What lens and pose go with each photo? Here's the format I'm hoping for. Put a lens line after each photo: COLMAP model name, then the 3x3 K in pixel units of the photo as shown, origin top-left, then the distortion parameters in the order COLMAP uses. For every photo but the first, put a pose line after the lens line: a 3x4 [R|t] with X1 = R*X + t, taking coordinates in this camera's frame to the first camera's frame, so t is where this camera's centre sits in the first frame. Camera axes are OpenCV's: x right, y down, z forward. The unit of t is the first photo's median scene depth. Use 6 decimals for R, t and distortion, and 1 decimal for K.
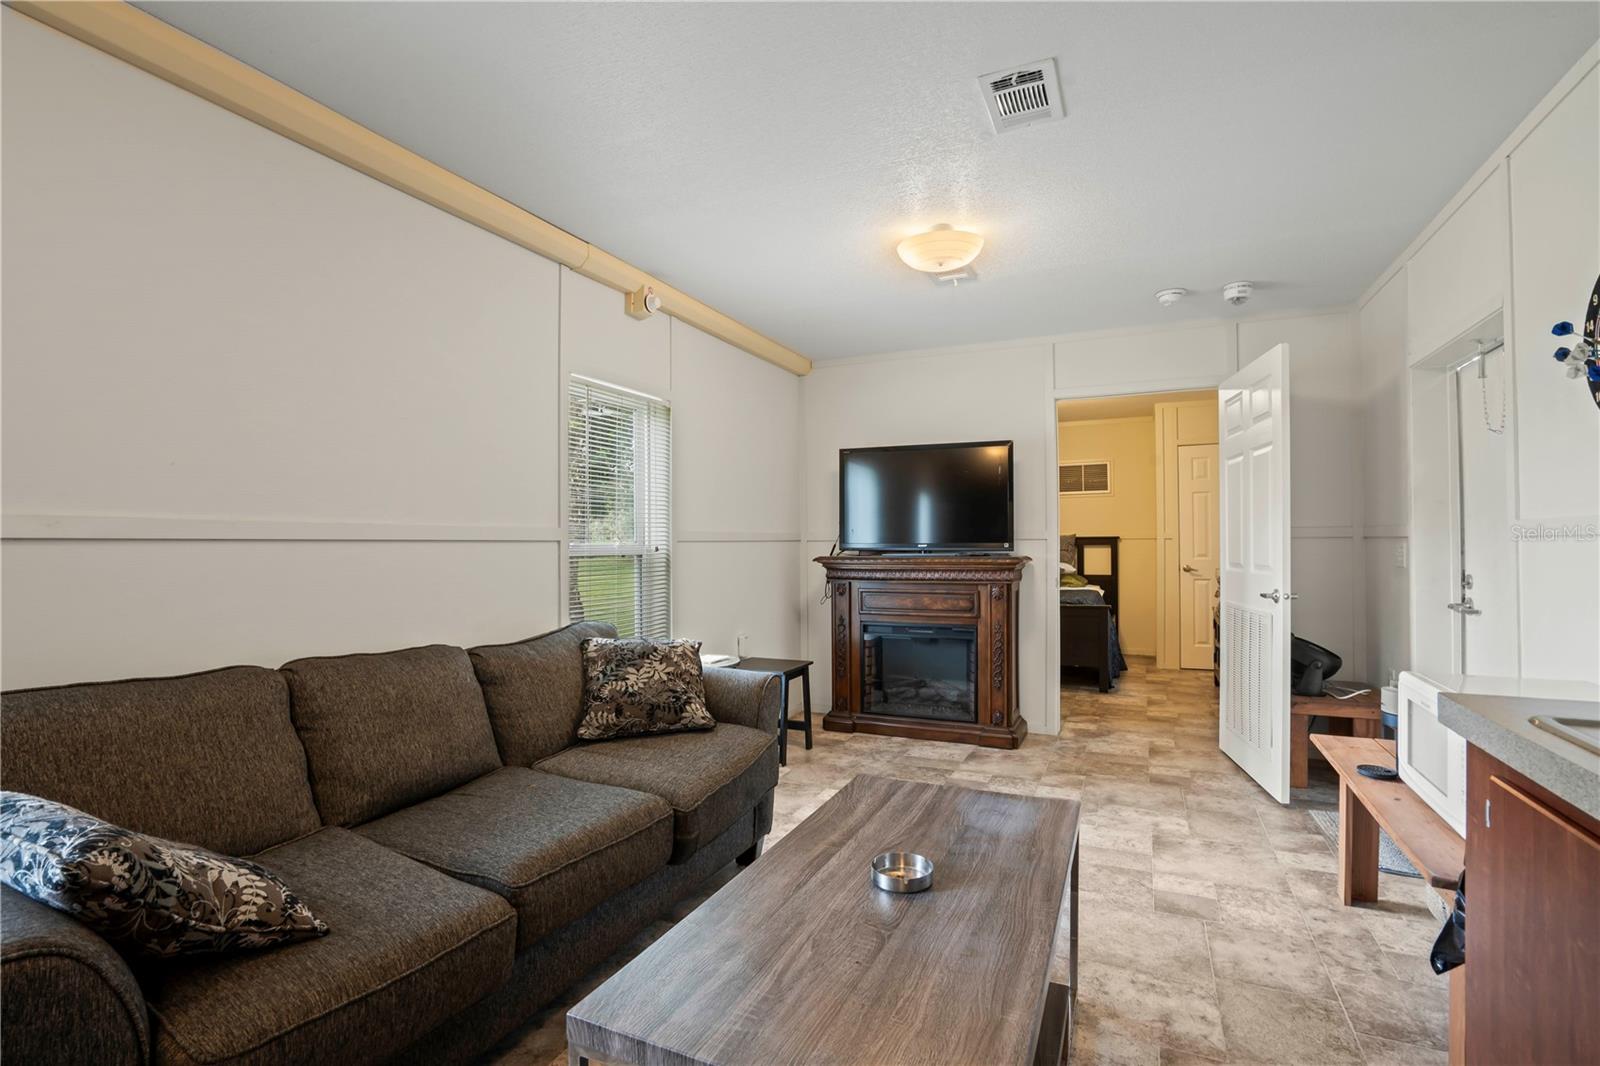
lens RADIAL K [[734.2, 0, 800.0], [0, 734.2, 533.0], [0, 0, 1]] dist [-0.037617, 0.014248]
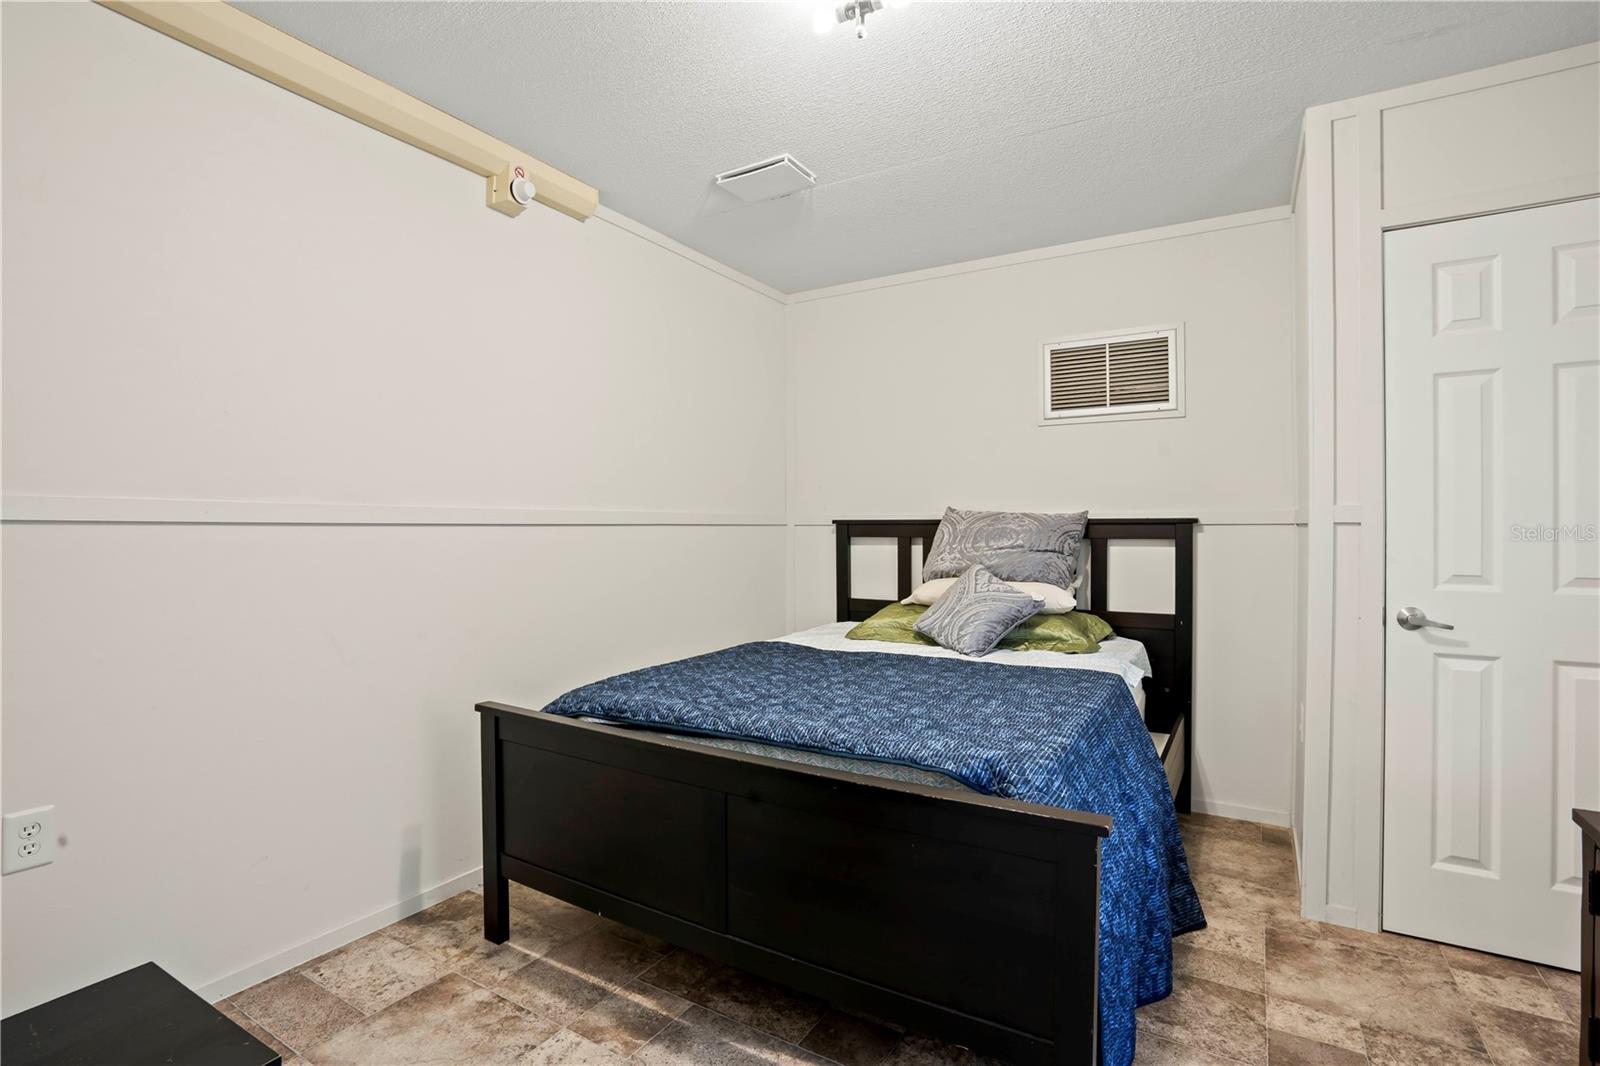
lens RADIAL K [[751.8, 0, 800.0], [0, 751.8, 533.0], [0, 0, 1]] dist [-0.008948, 0.000900]
pose [[0.994421, 0.004152, -0.105405, 0.114988], [-0.002057, 0.999798, 0.019973, 0.002292], [0.105466, -0.019644, 0.994229, 0.247015]]
